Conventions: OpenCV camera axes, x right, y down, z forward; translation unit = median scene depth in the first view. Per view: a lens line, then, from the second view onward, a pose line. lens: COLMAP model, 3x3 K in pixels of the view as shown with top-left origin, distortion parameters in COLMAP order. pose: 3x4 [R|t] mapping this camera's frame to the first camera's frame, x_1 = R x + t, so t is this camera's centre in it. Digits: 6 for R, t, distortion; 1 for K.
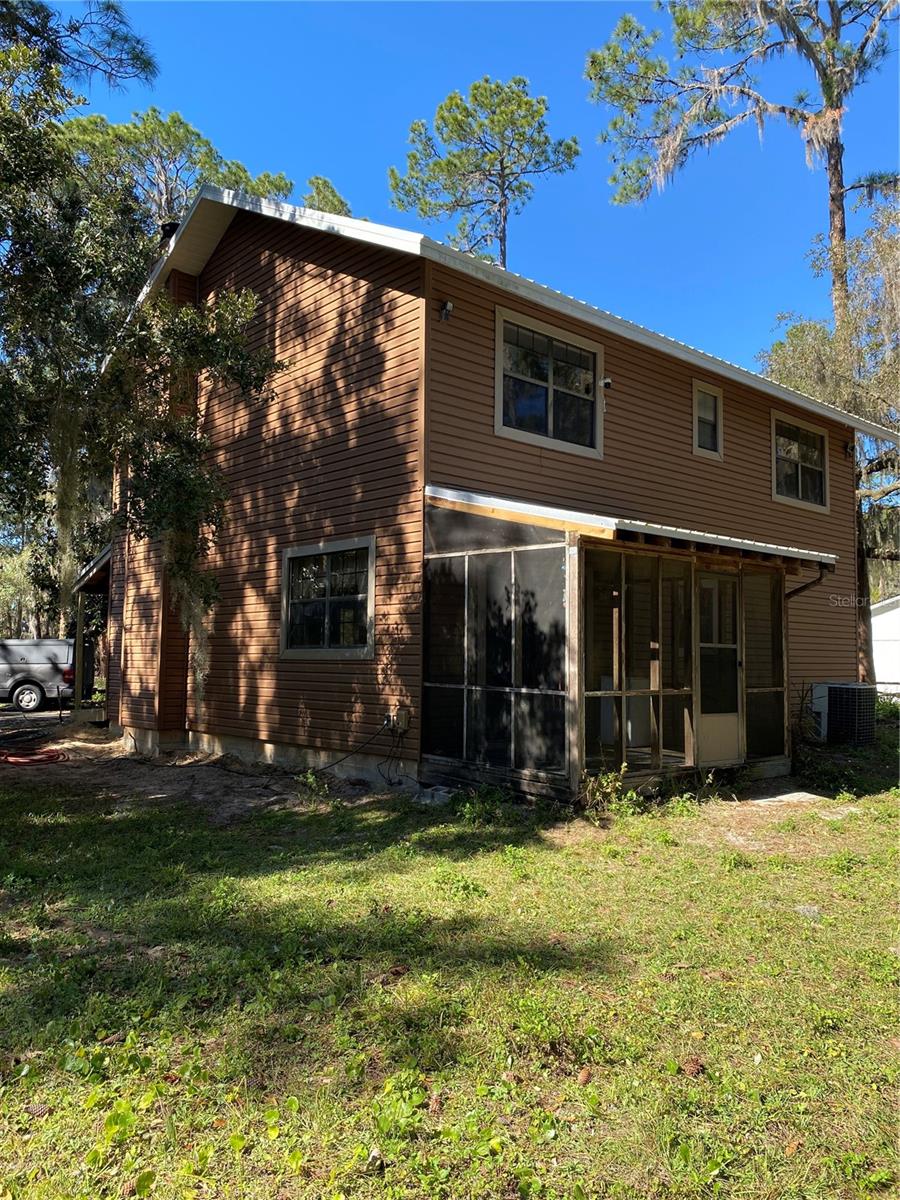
lens RADIAL K [[916.5, 0, 450.0], [0, 916.5, 600.0], [0, 0, 1]] dist [0.039512, -0.053592]
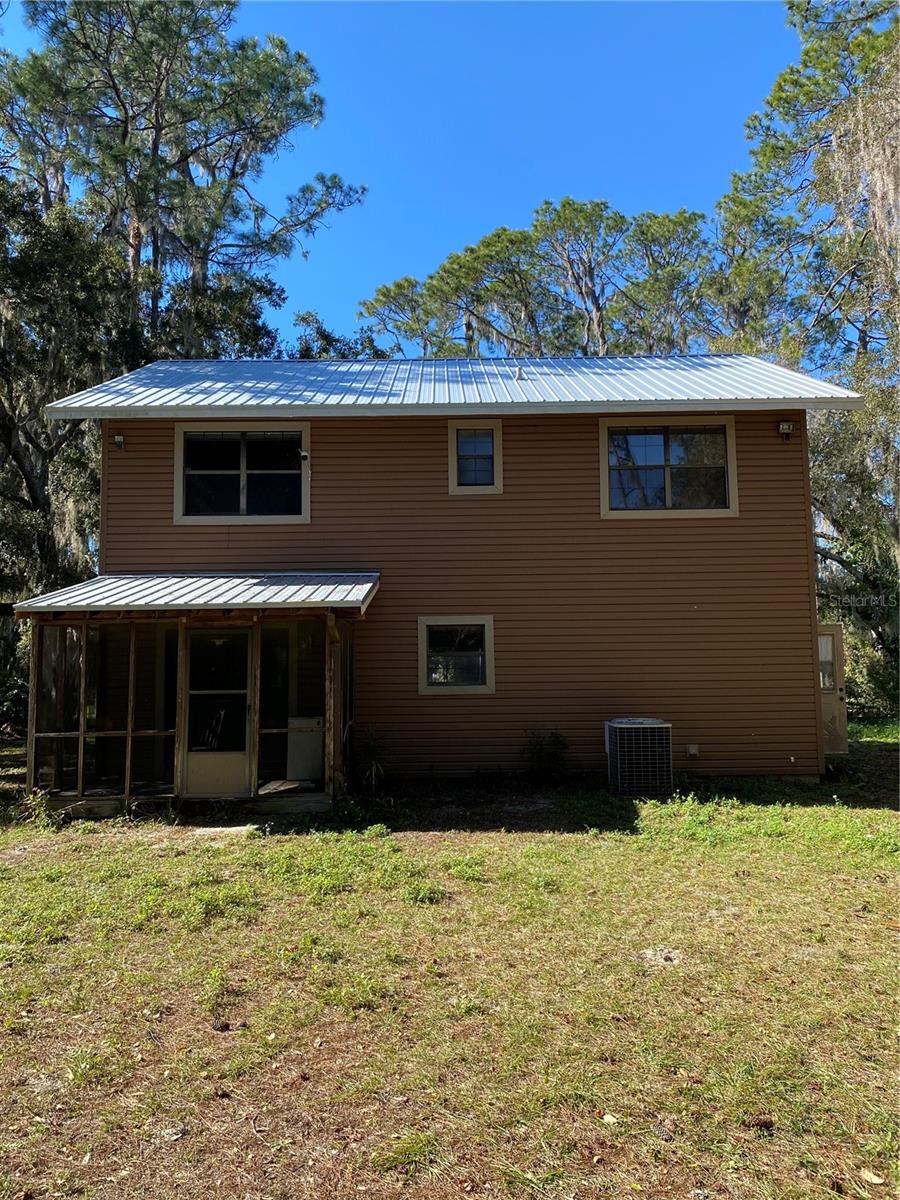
lens RADIAL K [[916.5, 0, 450.0], [0, 916.5, 600.0], [0, 0, 1]] dist [0.039512, -0.053592]
pose [[0.758920, -0.086839, -0.645368, 1.125215], [0.066890, 0.996222, -0.055391, 0.016794], [0.647739, -0.001131, 0.761861, 0.285138]]
